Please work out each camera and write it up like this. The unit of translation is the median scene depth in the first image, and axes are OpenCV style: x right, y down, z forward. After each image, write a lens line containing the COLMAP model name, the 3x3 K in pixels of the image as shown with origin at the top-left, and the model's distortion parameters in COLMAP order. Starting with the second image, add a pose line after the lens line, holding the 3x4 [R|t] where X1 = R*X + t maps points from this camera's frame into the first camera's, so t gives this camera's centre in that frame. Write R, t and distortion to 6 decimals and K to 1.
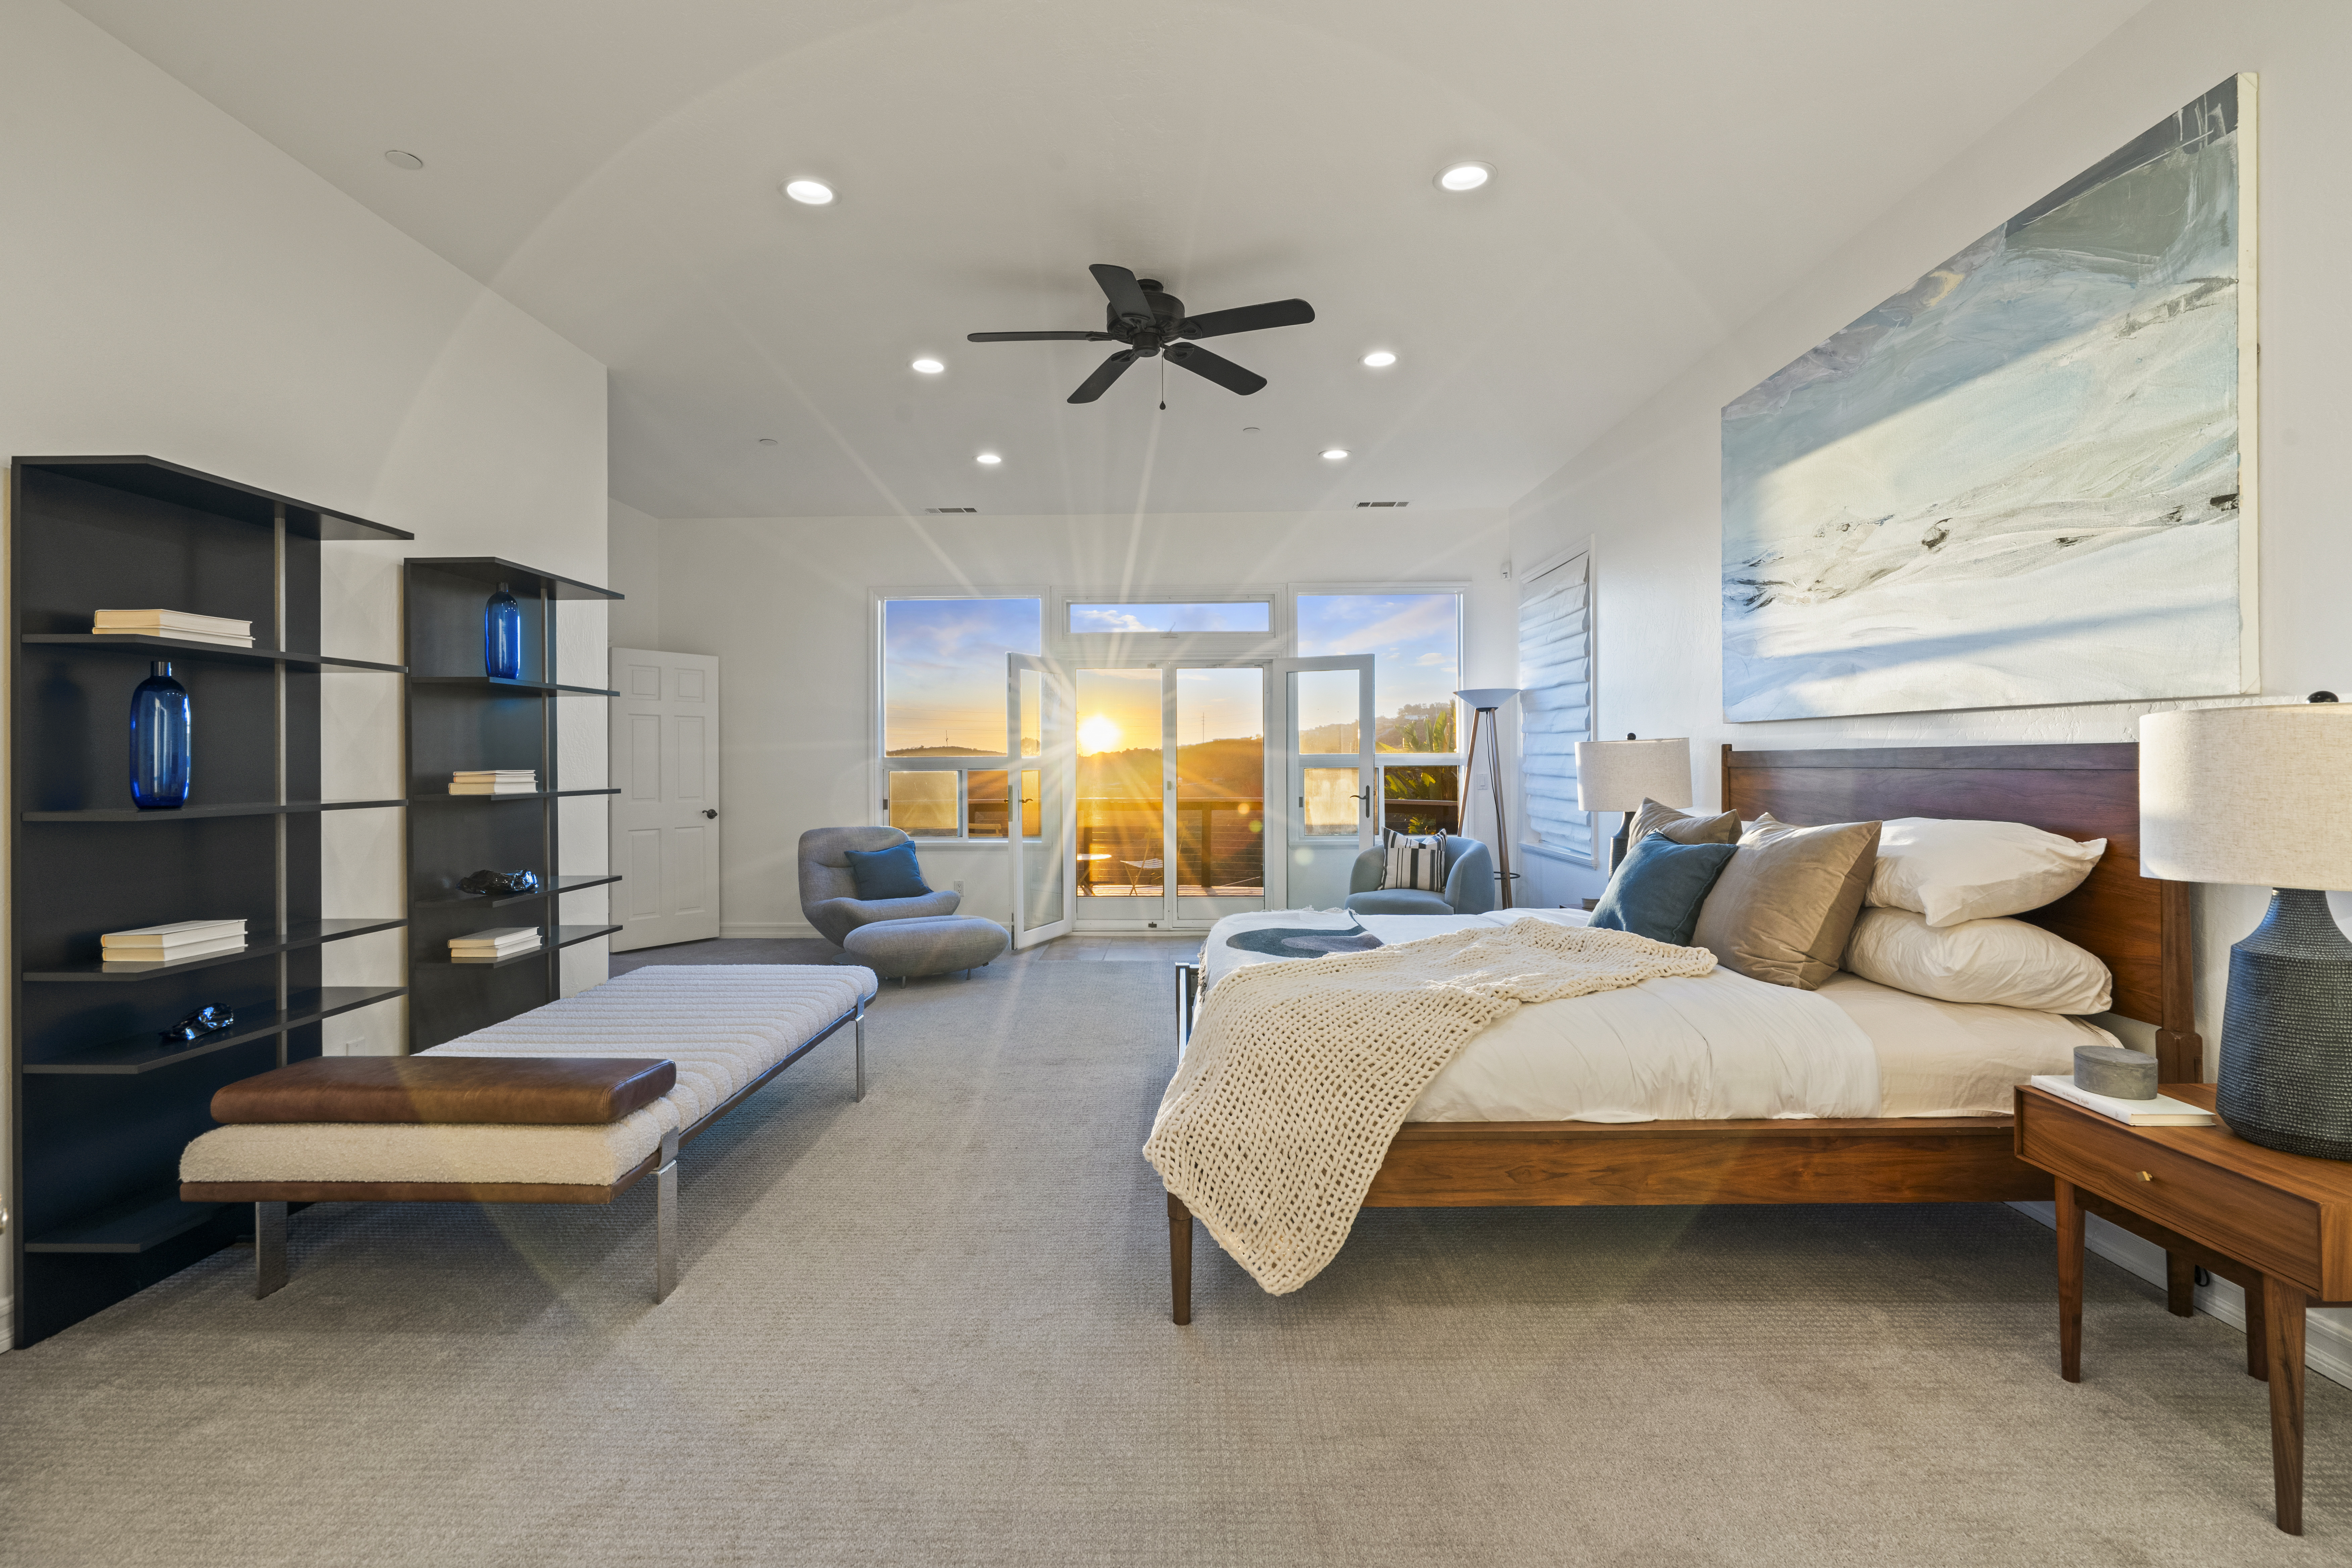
lens RADIAL K [[1058.3, 0, 1169.3], [0, 1058.3, 764.9], [0, 0, 1]] dist [0.000450, -0.000424]
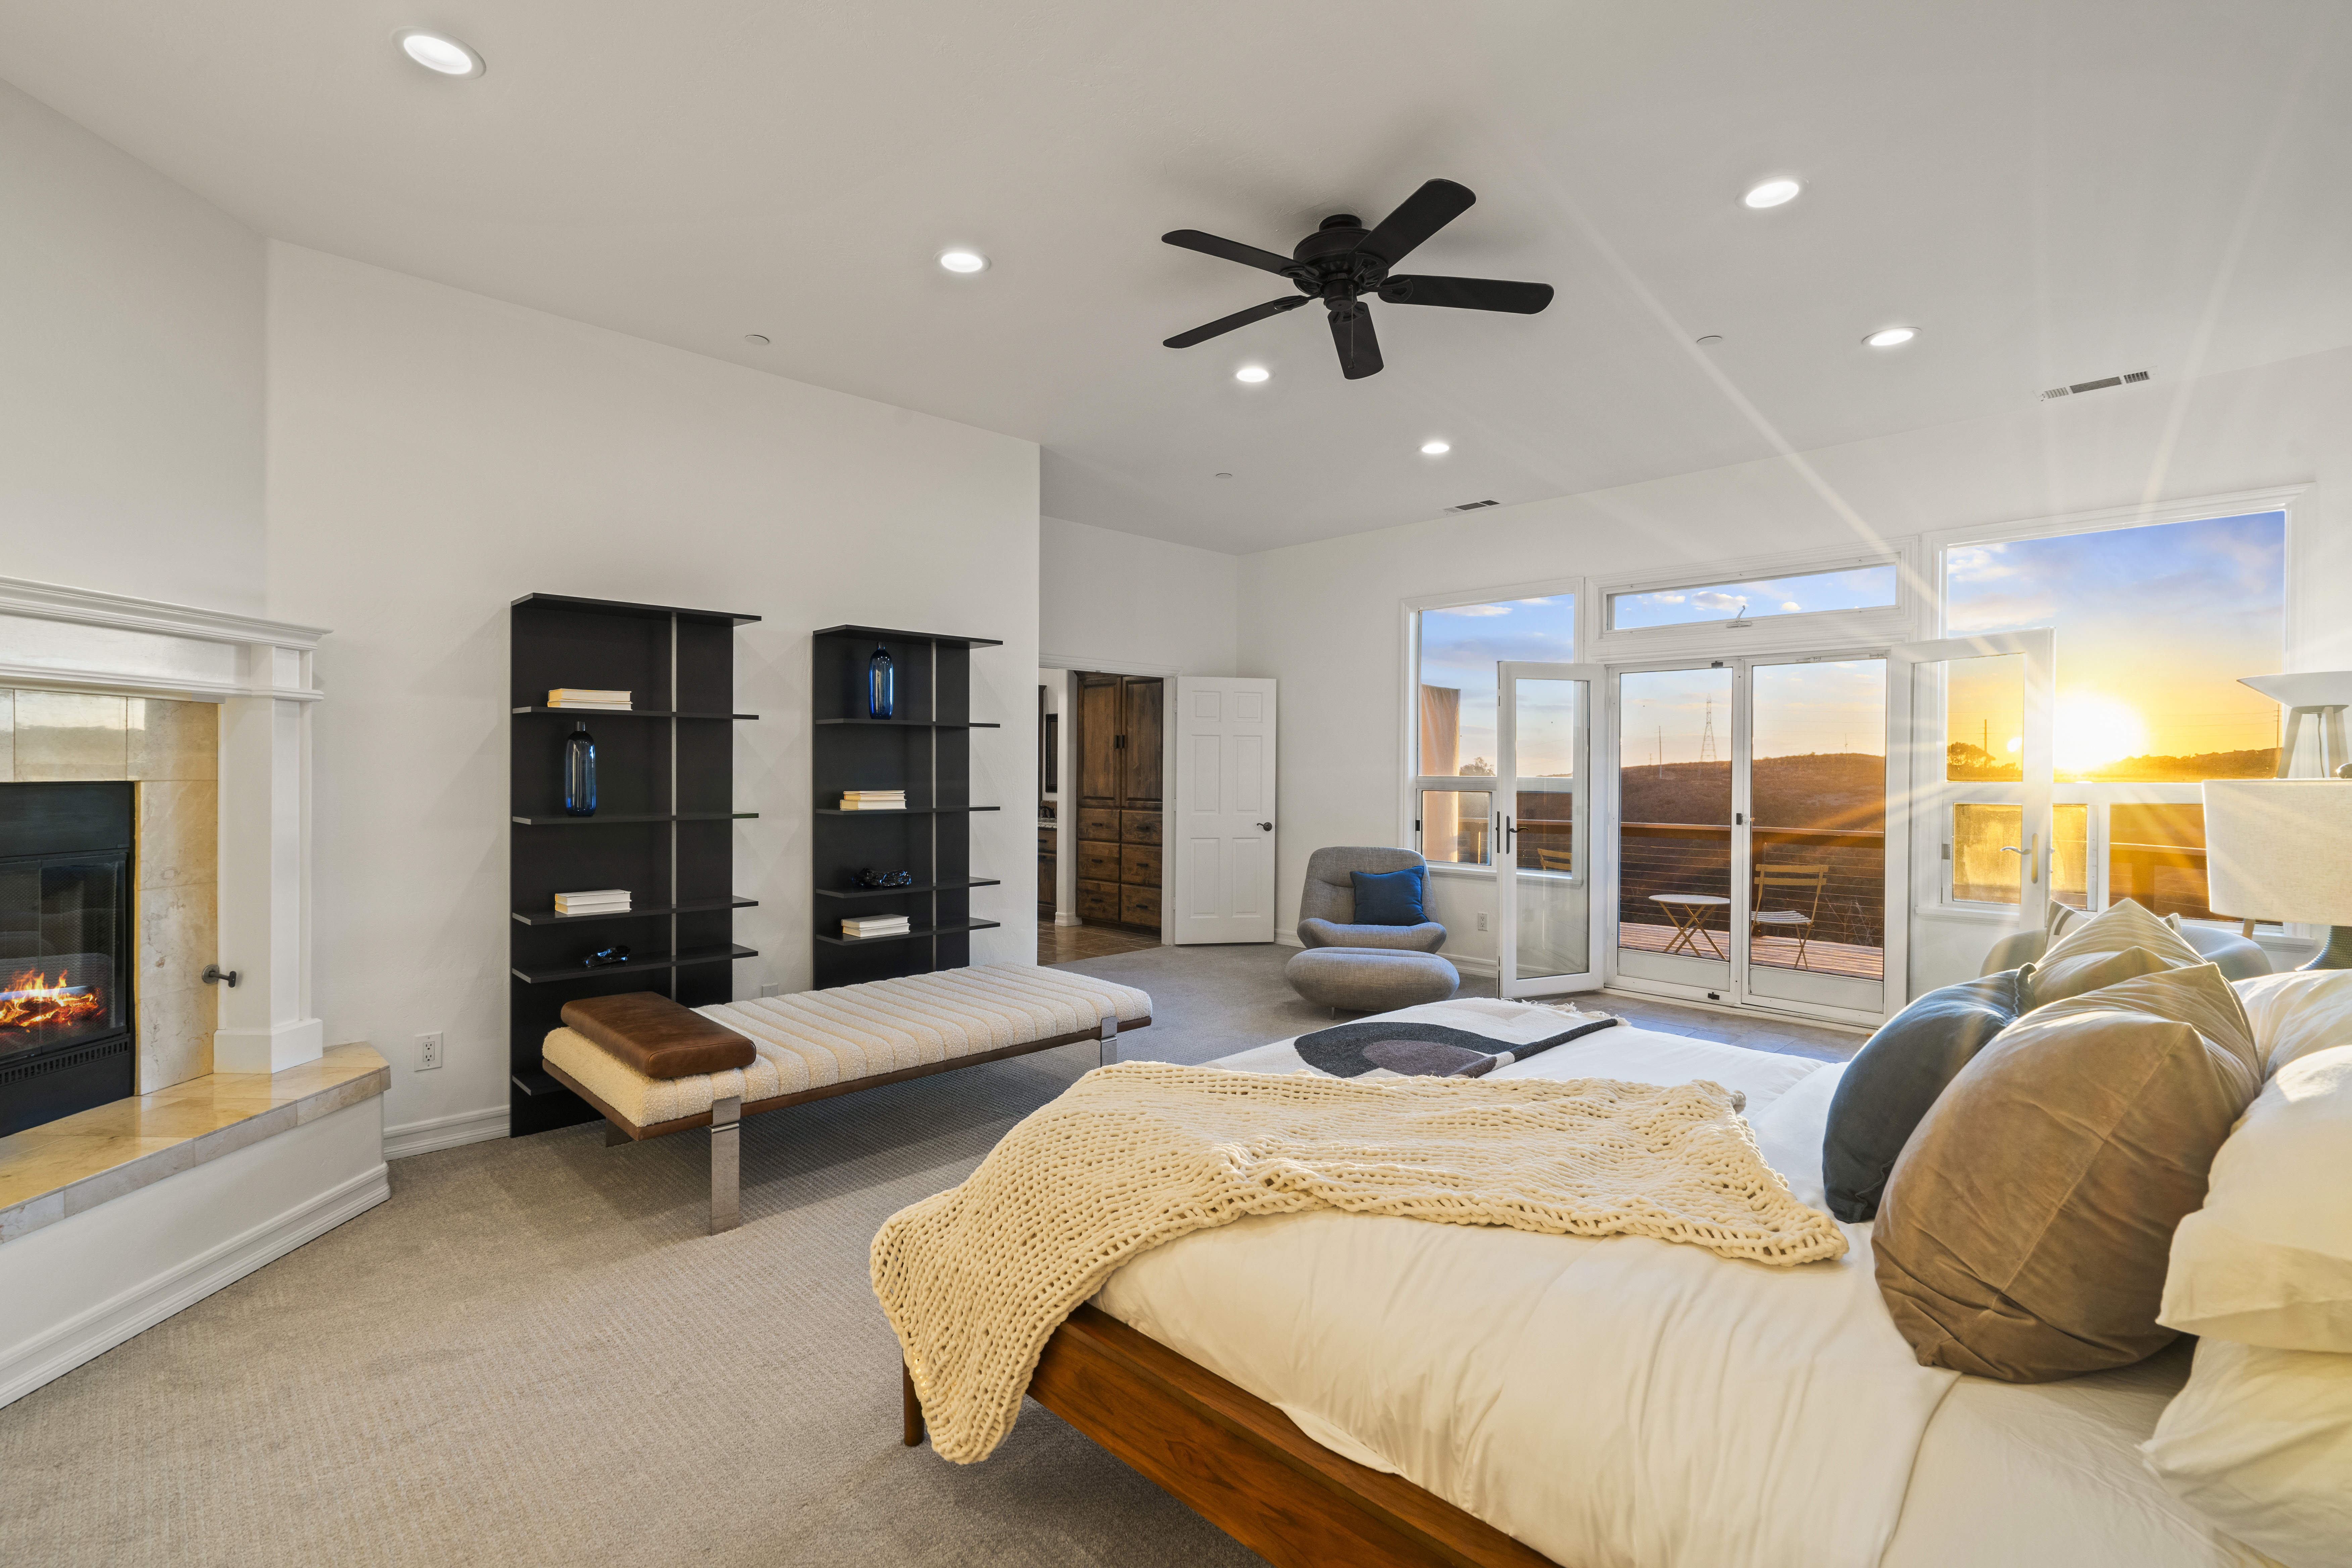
lens RADIAL K [[1058.3, 0, 1173.5], [0, 1058.3, 786.7], [0, 0, 1]] dist [0.000450, -0.000424]
pose [[0.712296, 0.023006, -0.701502, 0.504200], [-0.012376, 0.999719, 0.020219, -0.029463], [0.701770, -0.005720, 0.712381, 0.337374]]
